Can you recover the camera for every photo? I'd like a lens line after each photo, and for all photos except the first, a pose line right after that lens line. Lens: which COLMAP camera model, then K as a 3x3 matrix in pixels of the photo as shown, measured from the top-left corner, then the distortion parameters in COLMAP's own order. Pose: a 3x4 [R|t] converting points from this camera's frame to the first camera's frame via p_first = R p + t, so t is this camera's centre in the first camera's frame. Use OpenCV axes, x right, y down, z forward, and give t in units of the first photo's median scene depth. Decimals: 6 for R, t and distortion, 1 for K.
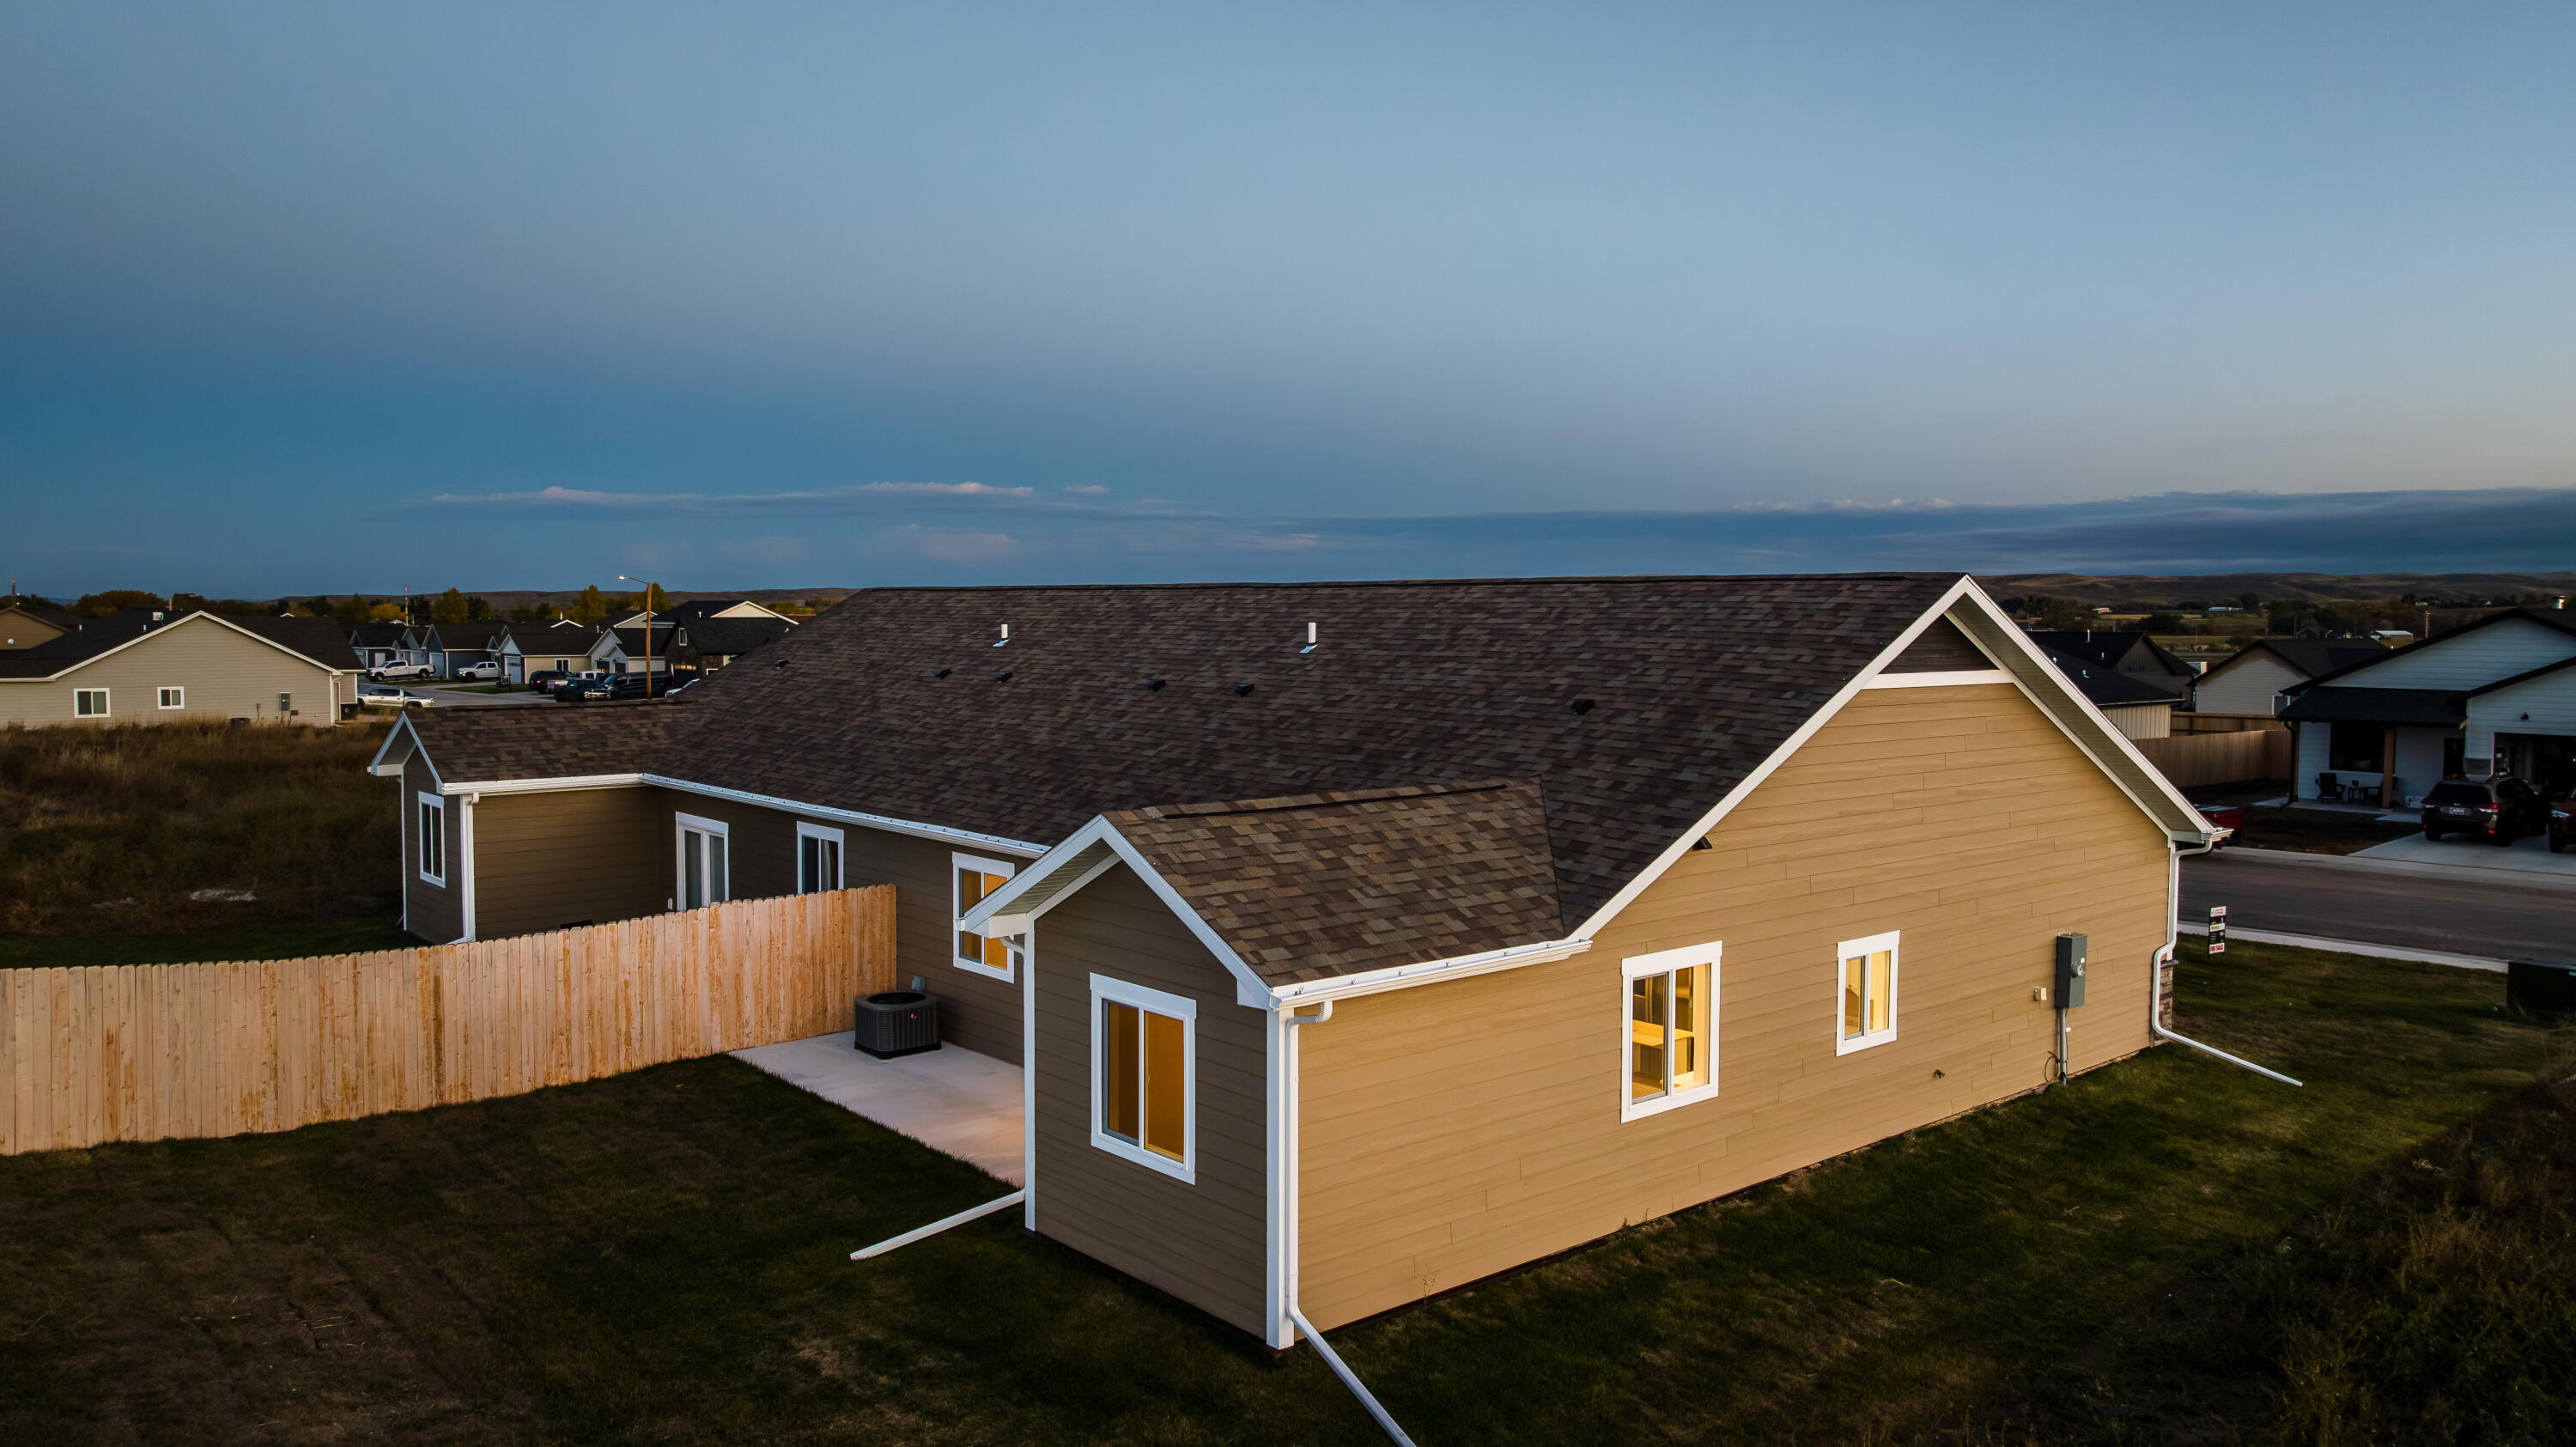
lens RADIAL K [[1821.4, 0, 1279.0], [0, 1821.4, 703.7], [0, 0, 1]] dist [-0.030598, 0.024652]
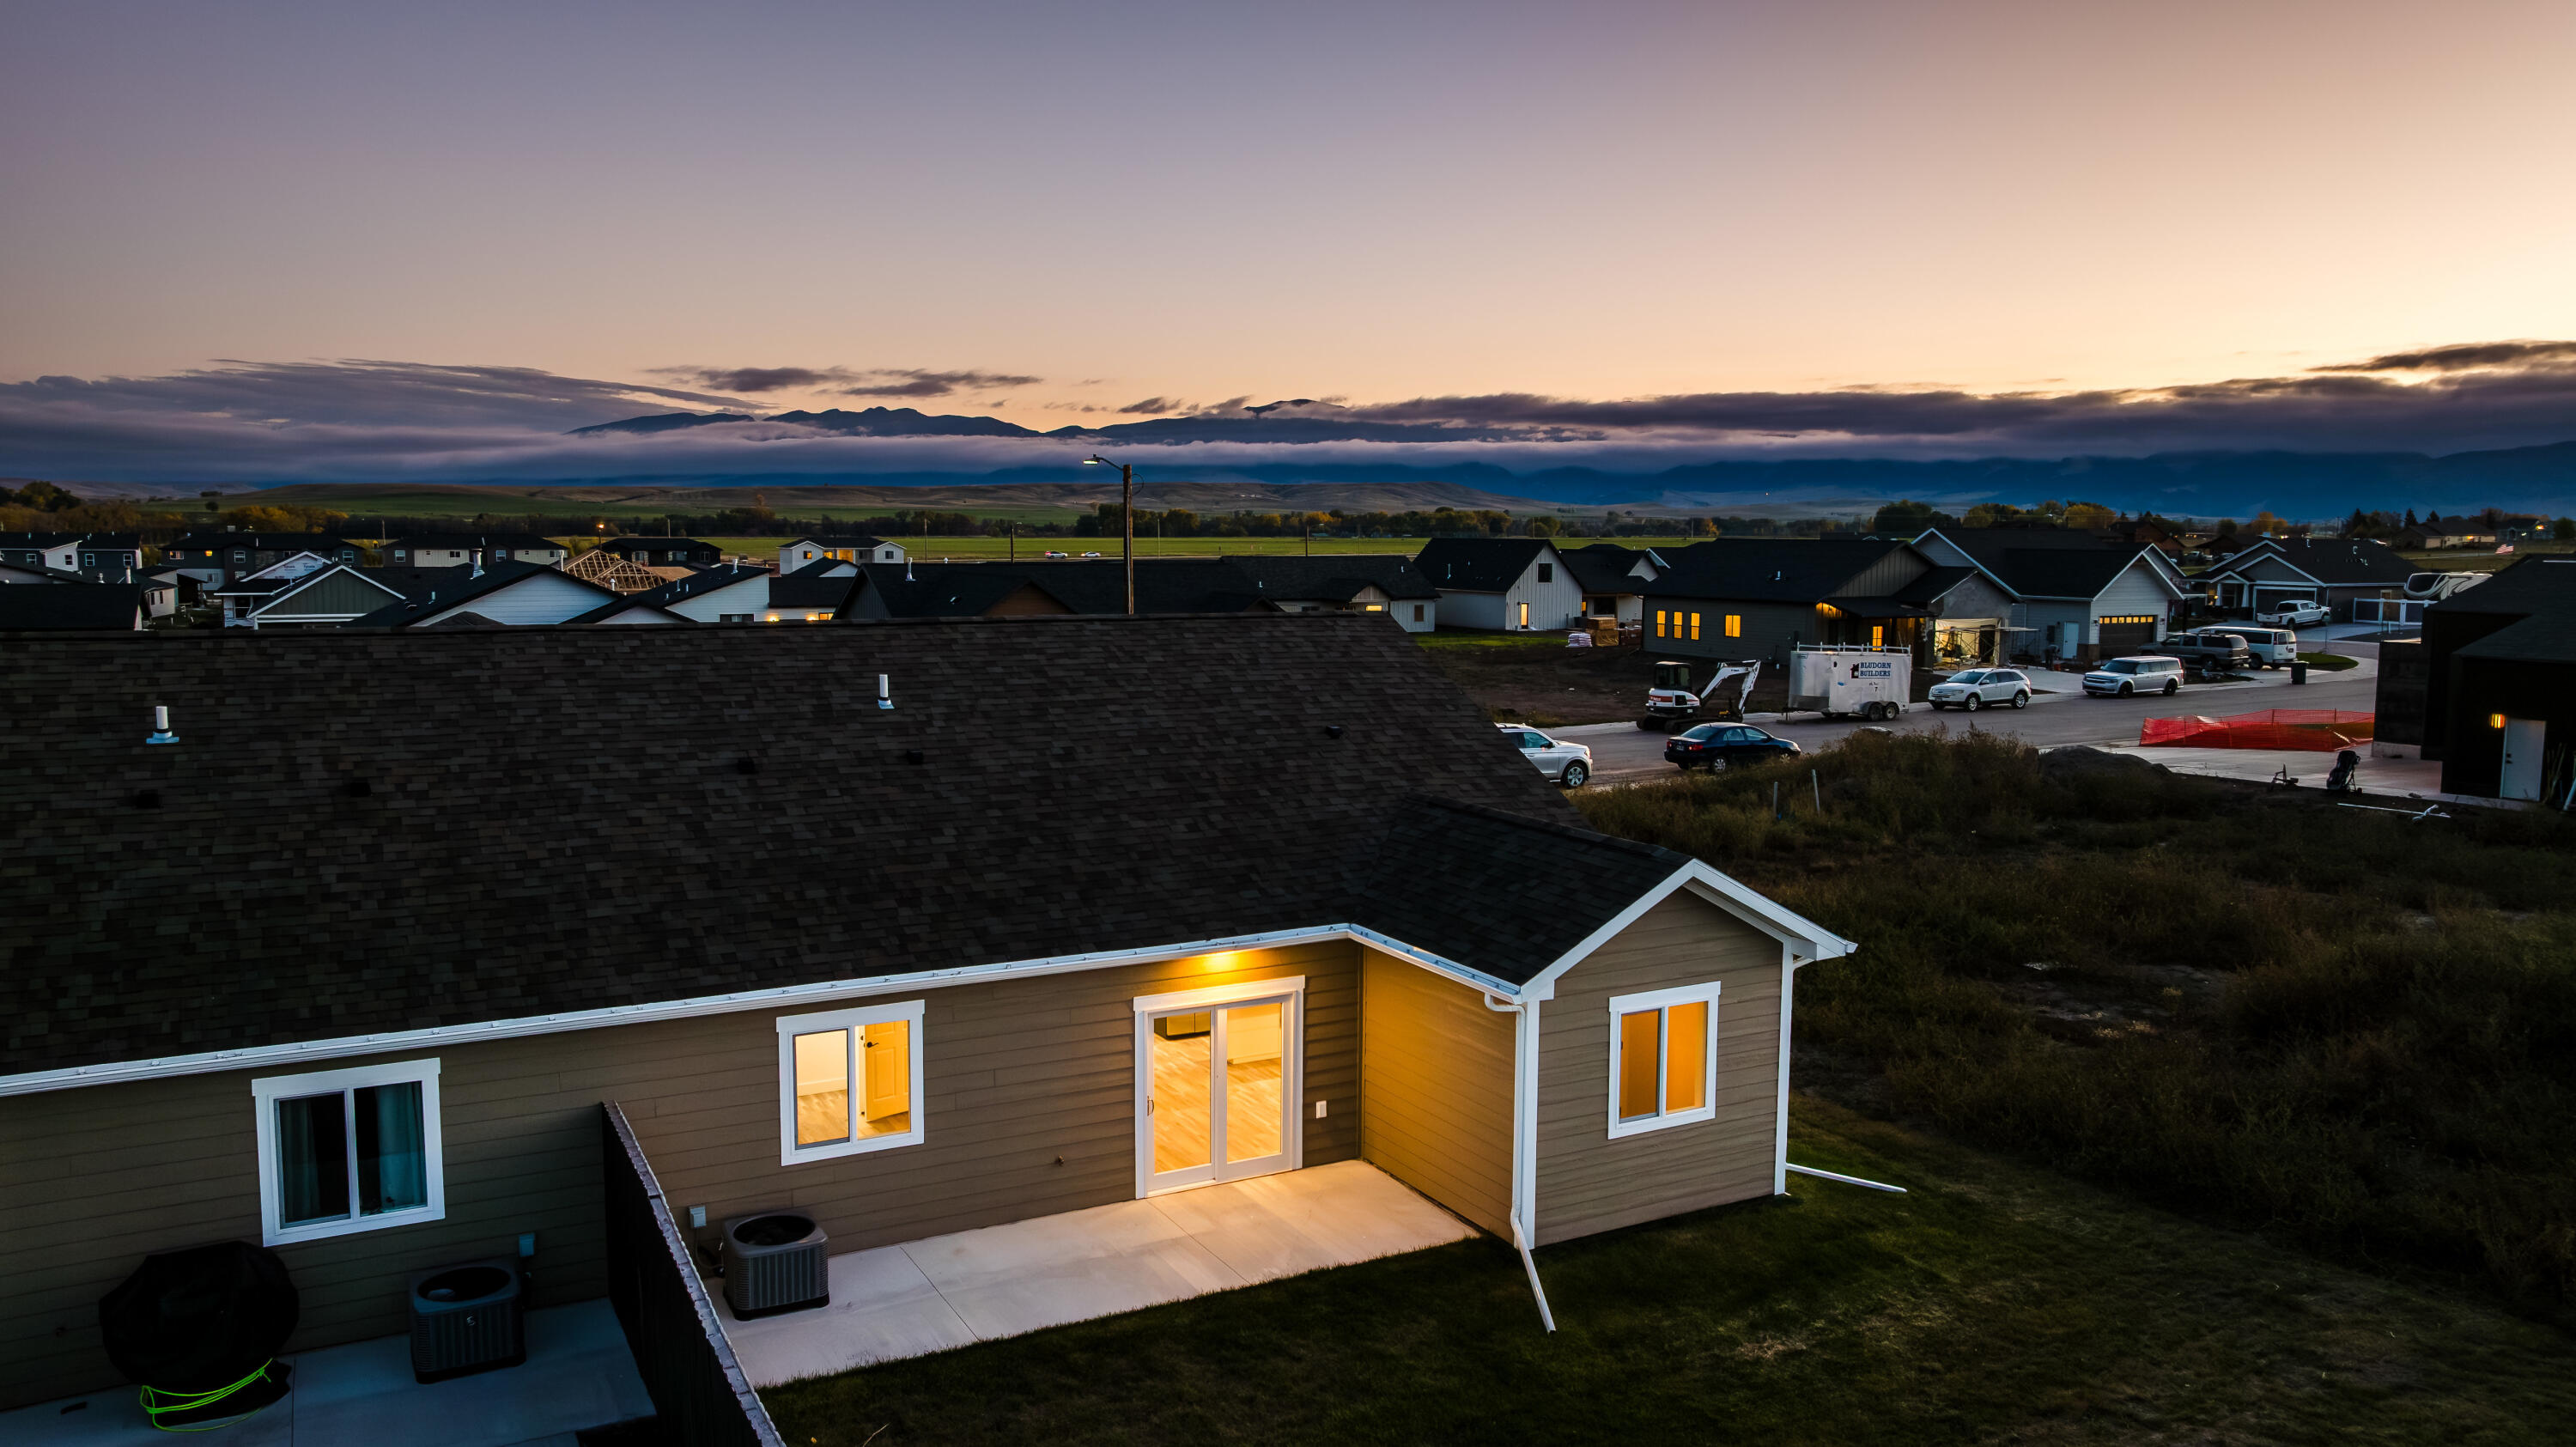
lens RADIAL K [[1821.4, 0, 1293.3], [0, 1821.4, 717.0], [0, 0, 1]] dist [-0.030598, 0.024652]
pose [[0.198066, -0.101632, 0.974906, -1.078745], [0.040960, 0.994599, 0.095364, -0.132331], [-0.979333, 0.021044, 0.201159, 0.801671]]
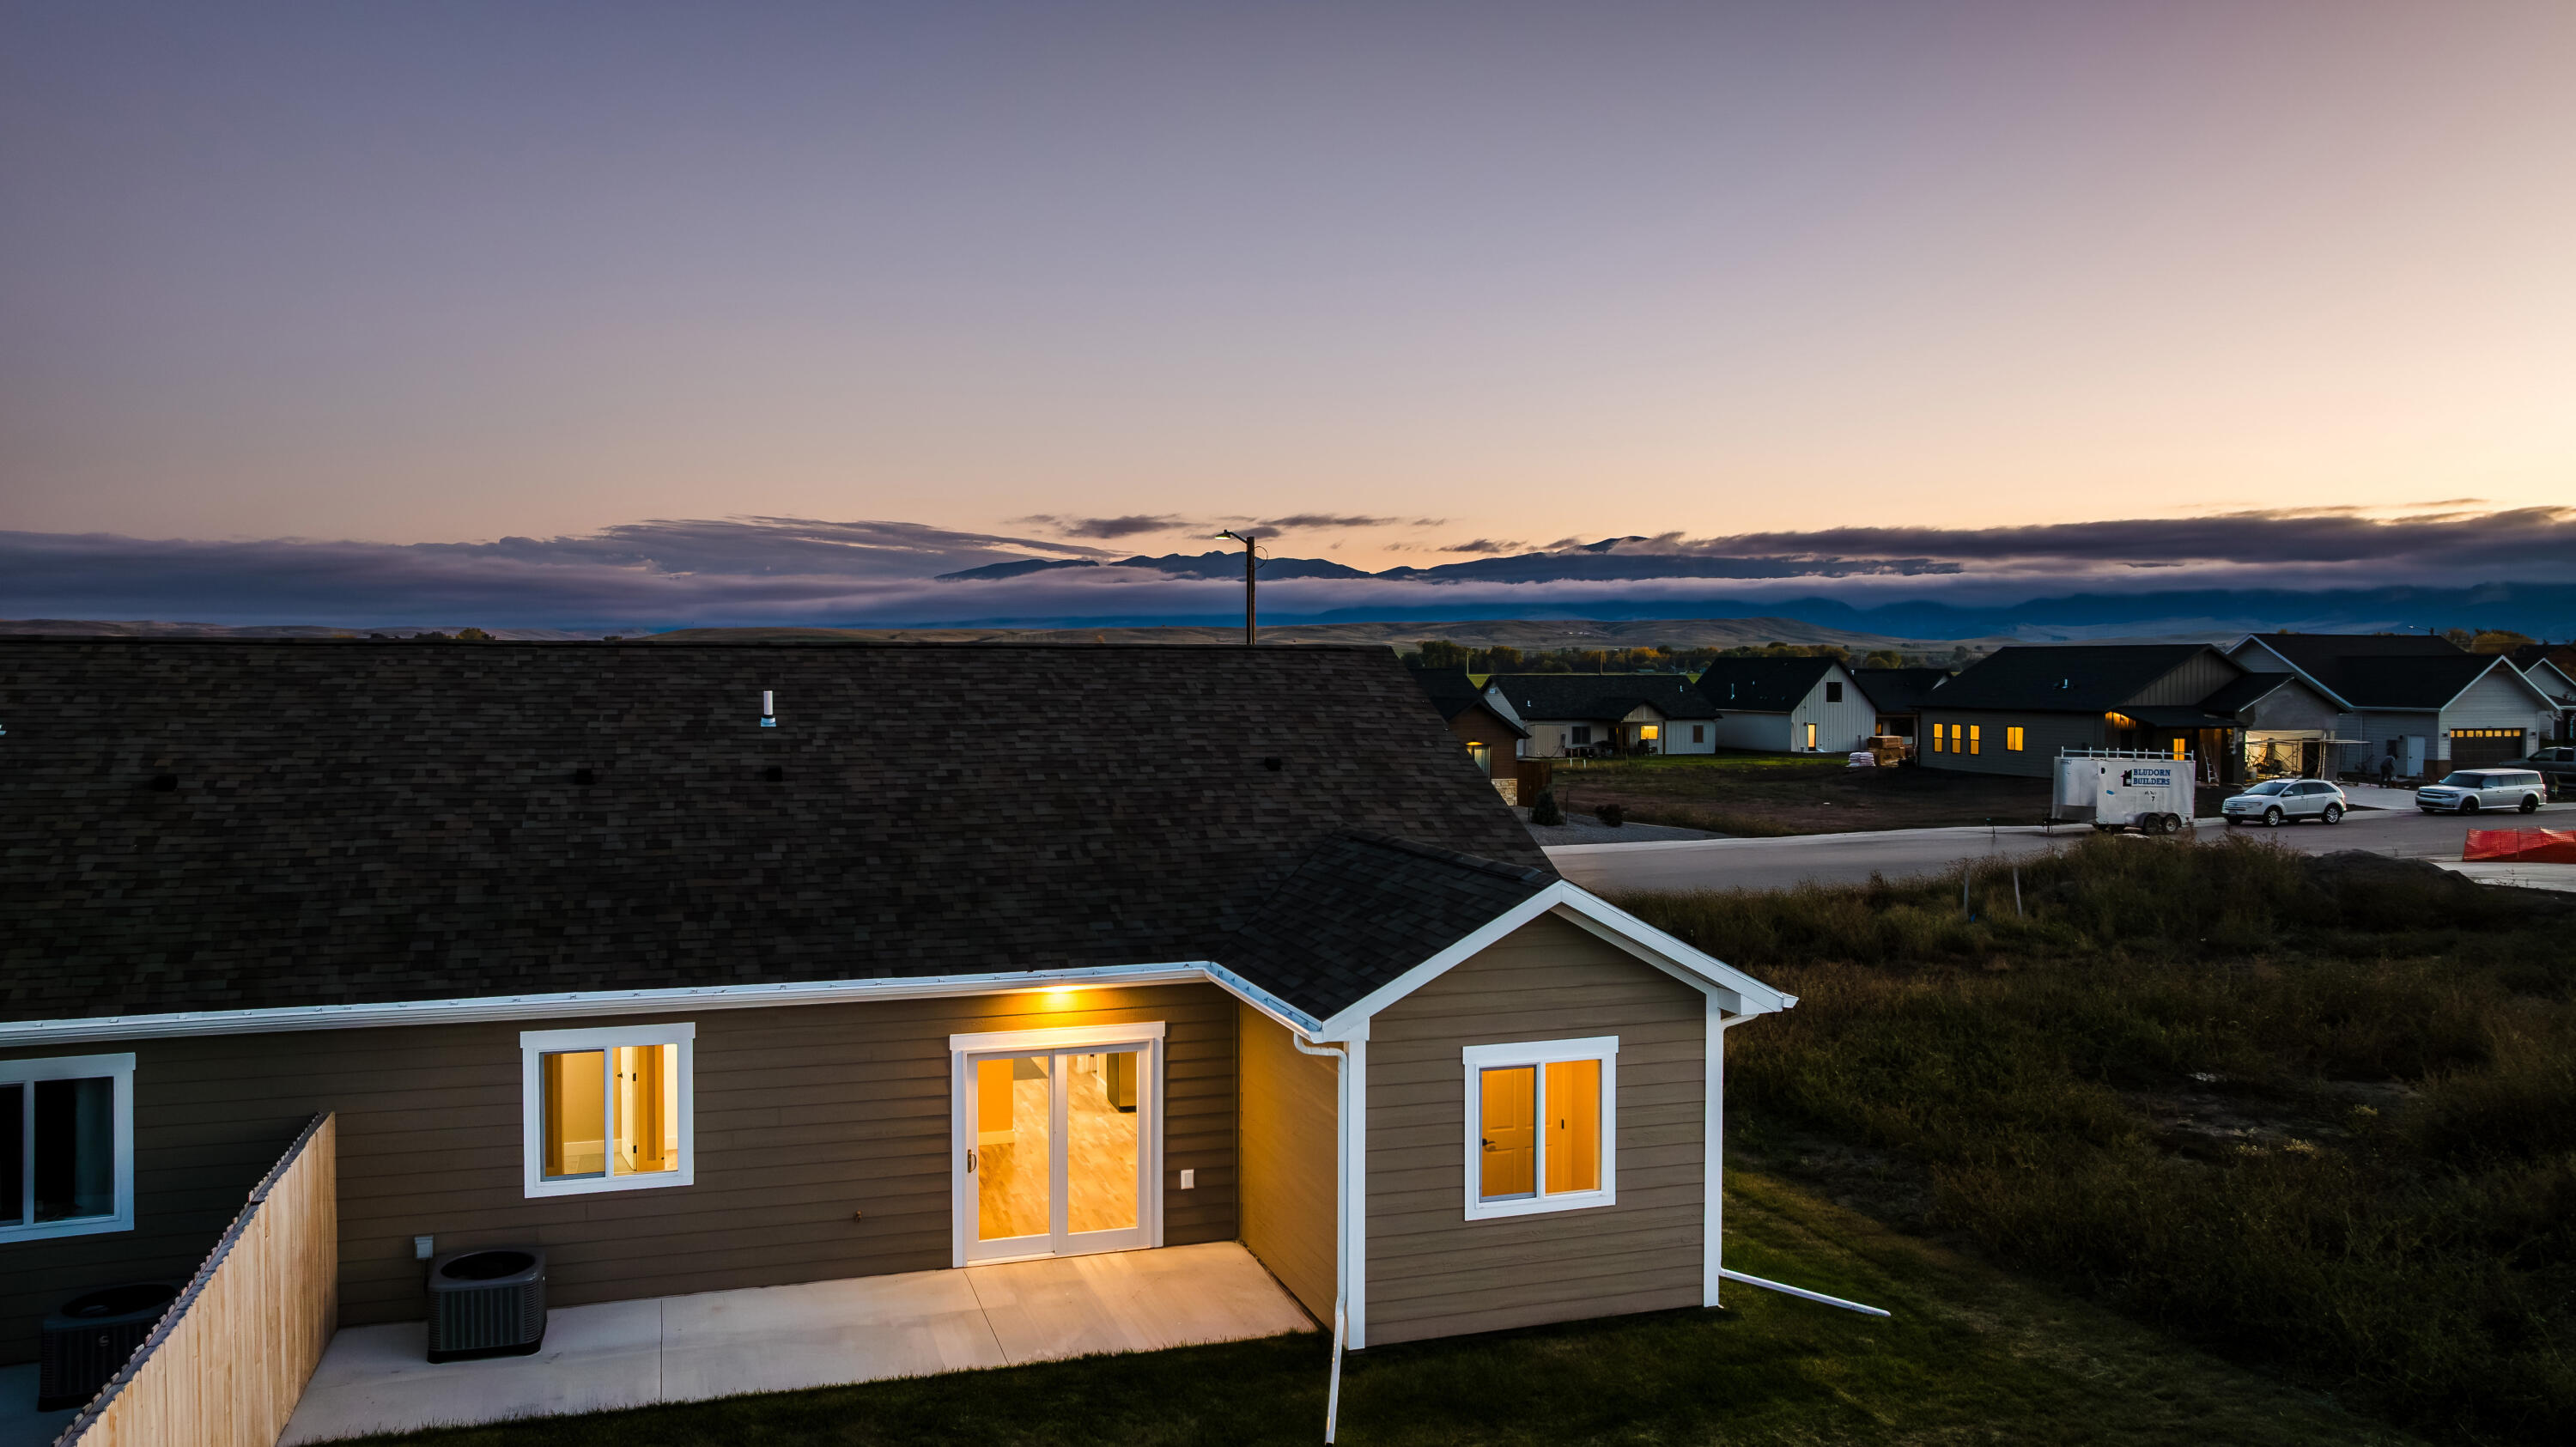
lens RADIAL K [[1821.4, 0, 1288.8], [0, 1821.4, 716.1], [0, 0, 1]] dist [-0.030598, 0.024652]
pose [[0.373411, -0.026851, 0.927278, -0.884363], [0.044184, 0.998961, 0.011134, -0.040885], [-0.926613, 0.036814, 0.374209, 0.592364]]
